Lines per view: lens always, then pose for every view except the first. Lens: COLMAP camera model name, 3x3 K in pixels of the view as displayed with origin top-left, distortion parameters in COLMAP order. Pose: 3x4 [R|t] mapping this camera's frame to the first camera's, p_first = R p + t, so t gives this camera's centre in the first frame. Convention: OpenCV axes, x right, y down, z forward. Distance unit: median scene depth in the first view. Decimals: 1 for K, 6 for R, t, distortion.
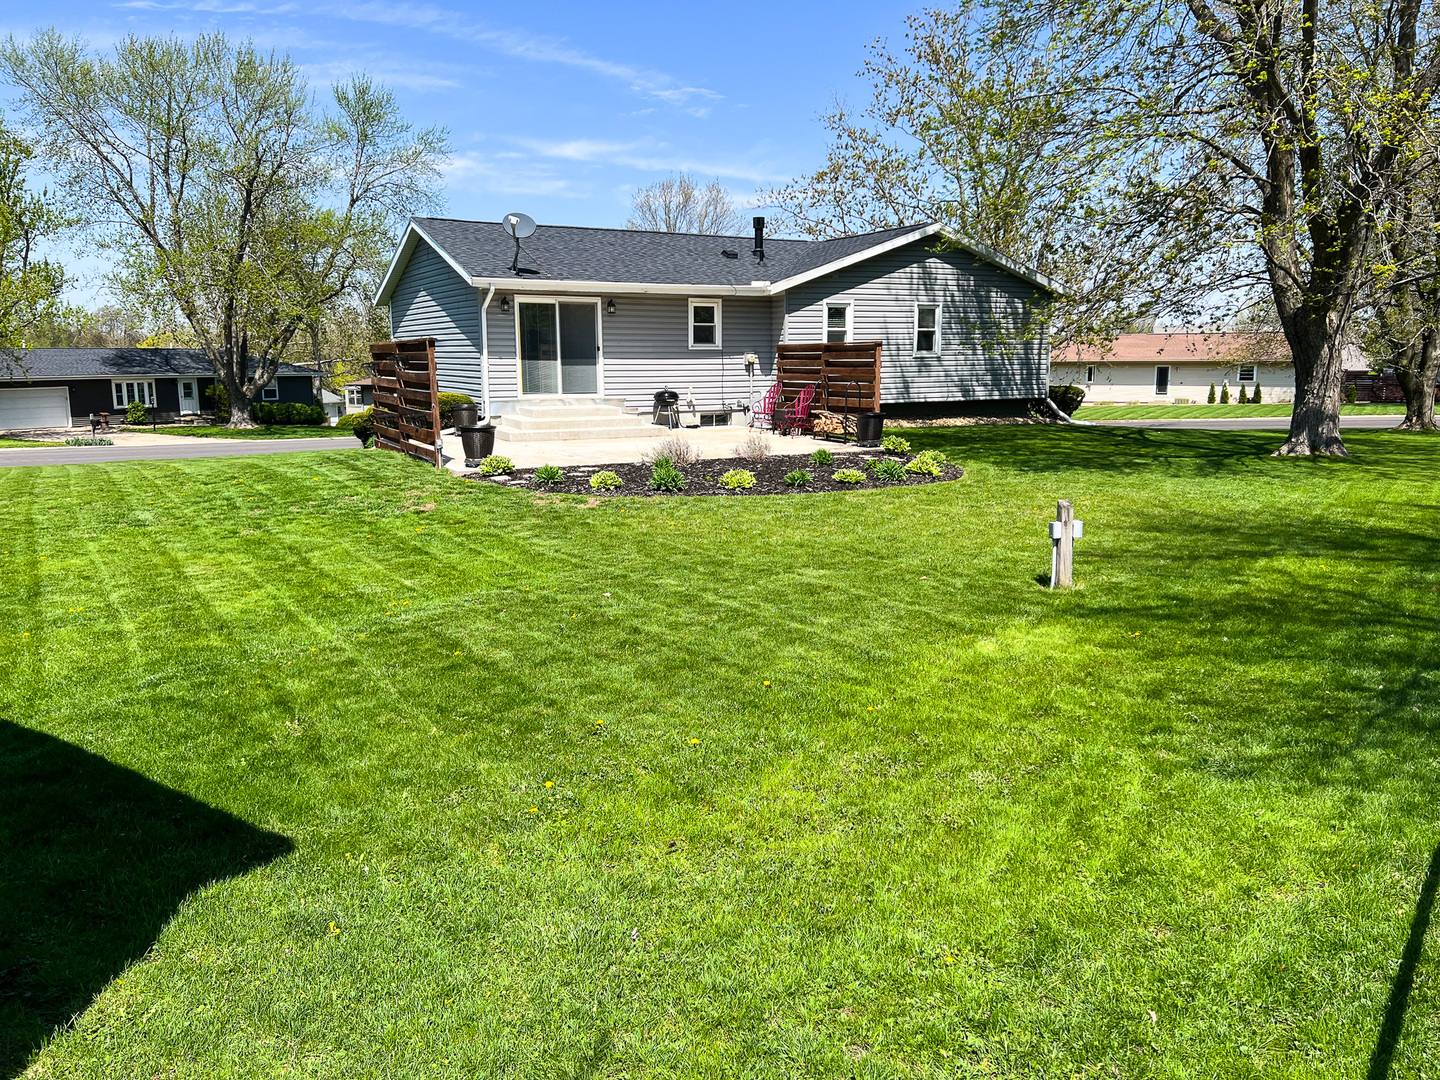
lens RADIAL K [[1121.8, 0, 723.1], [0, 1121.8, 590.8], [0, 0, 1]] dist [0.086631, -0.122015]
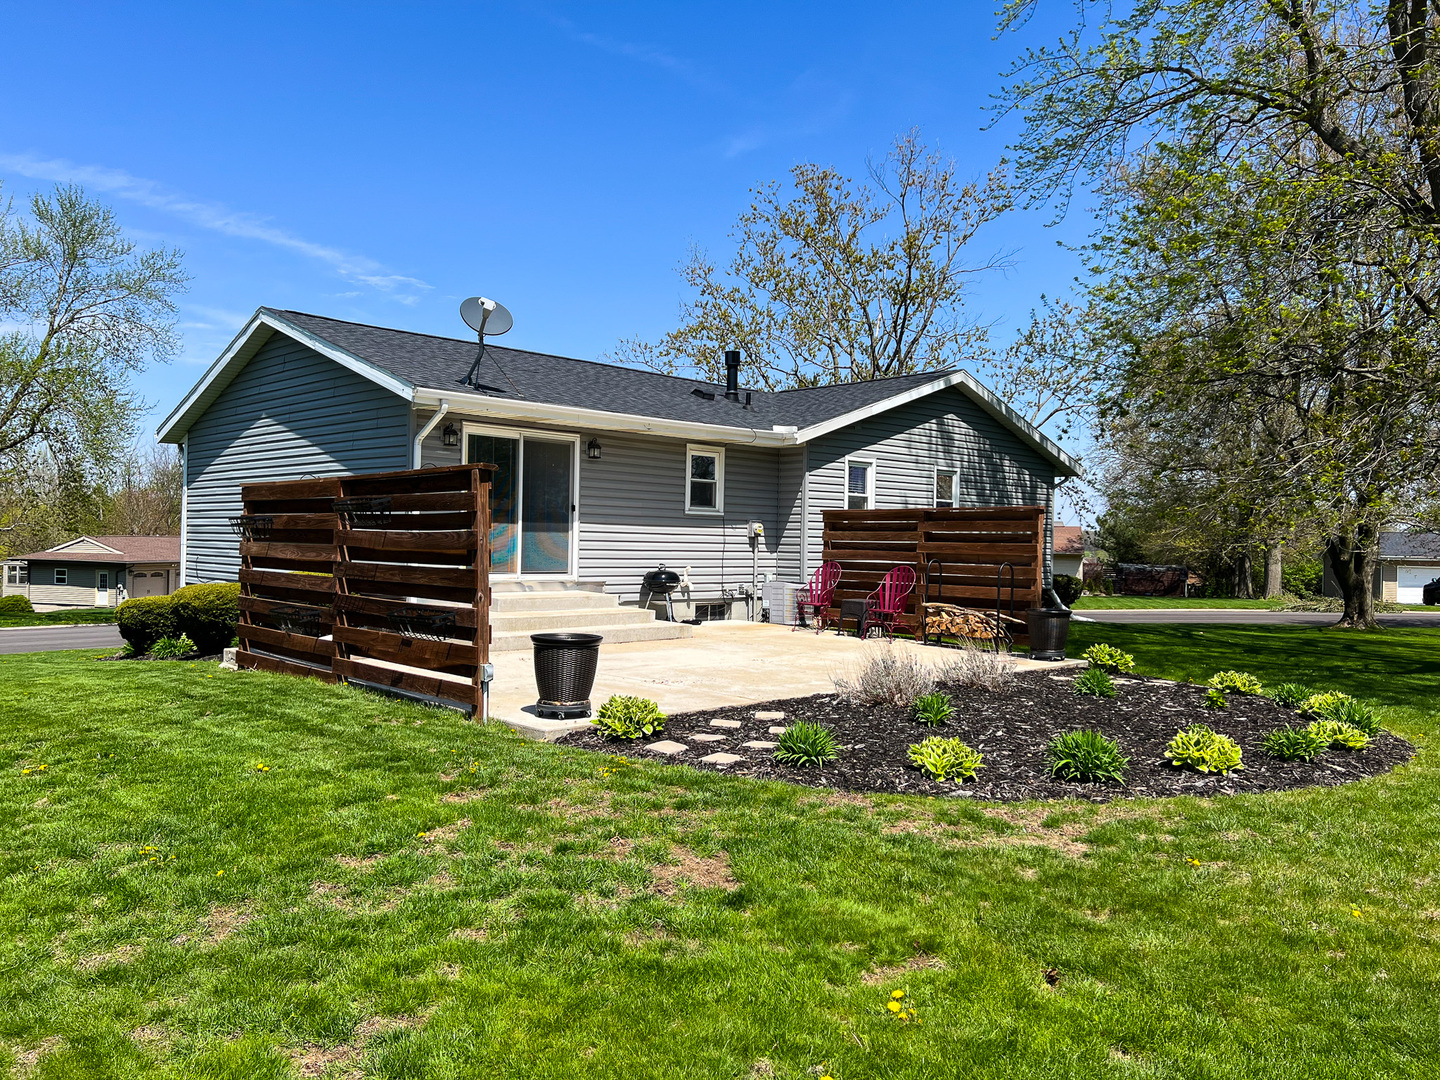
lens RADIAL K [[1085.1, 0, 702.3], [0, 1085.1, 575.4], [0, 0, 1]] dist [0.005962, -0.001985]
pose [[0.966012, 0.014724, 0.258077, -0.193792], [0.029907, 0.985306, -0.168158, -0.061859], [-0.256761, 0.170161, 0.951378, 0.357628]]
